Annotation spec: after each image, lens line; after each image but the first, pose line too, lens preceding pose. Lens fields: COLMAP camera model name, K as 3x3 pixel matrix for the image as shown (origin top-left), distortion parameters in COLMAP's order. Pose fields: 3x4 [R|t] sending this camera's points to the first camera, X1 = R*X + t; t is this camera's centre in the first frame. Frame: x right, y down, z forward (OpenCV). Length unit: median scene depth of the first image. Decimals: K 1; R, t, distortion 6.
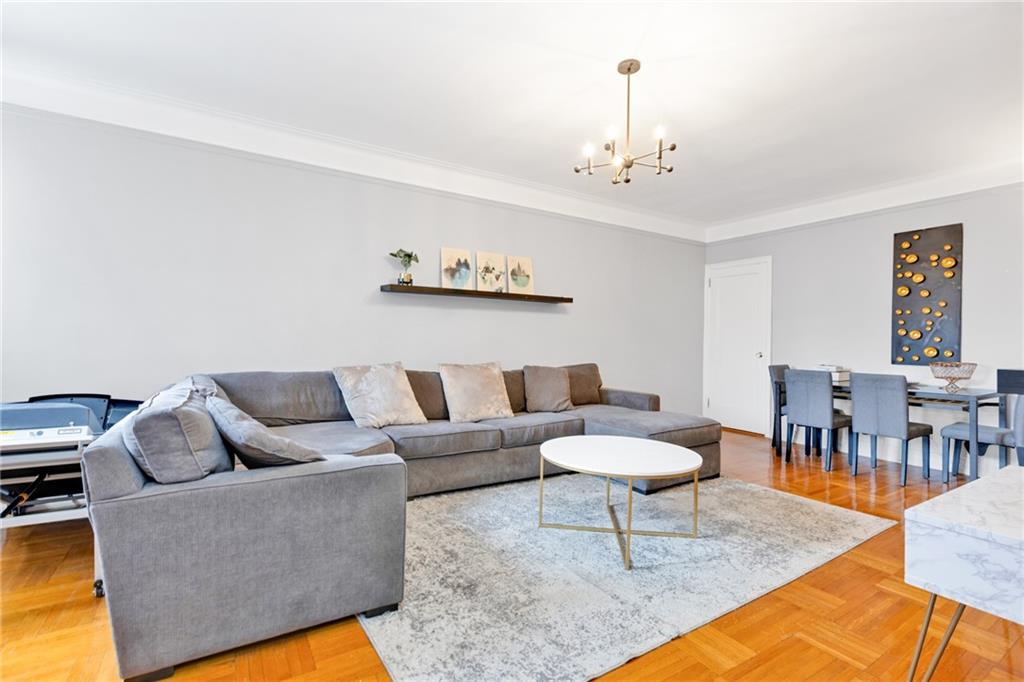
lens RADIAL K [[476.7, 0, 486.0], [0, 476.7, 336.2], [0, 0, 1]] dist [-0.000254, -0.000106]
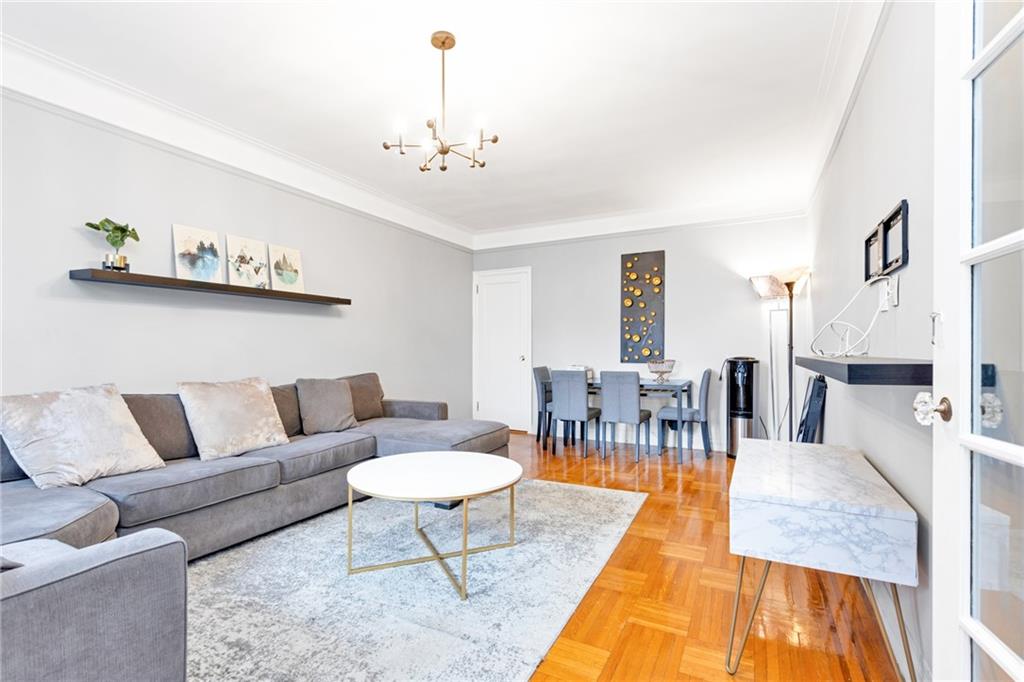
lens RADIAL K [[492.4, 0, 498.1], [0, 492.4, 351.4], [0, 0, 1]] dist [-0.000285, 0.000078]
pose [[0.854353, -0.021106, 0.519264, -0.074881], [0.012463, 0.999720, 0.020128, 0.000985], [-0.519543, -0.010725, 0.854377, 0.106915]]
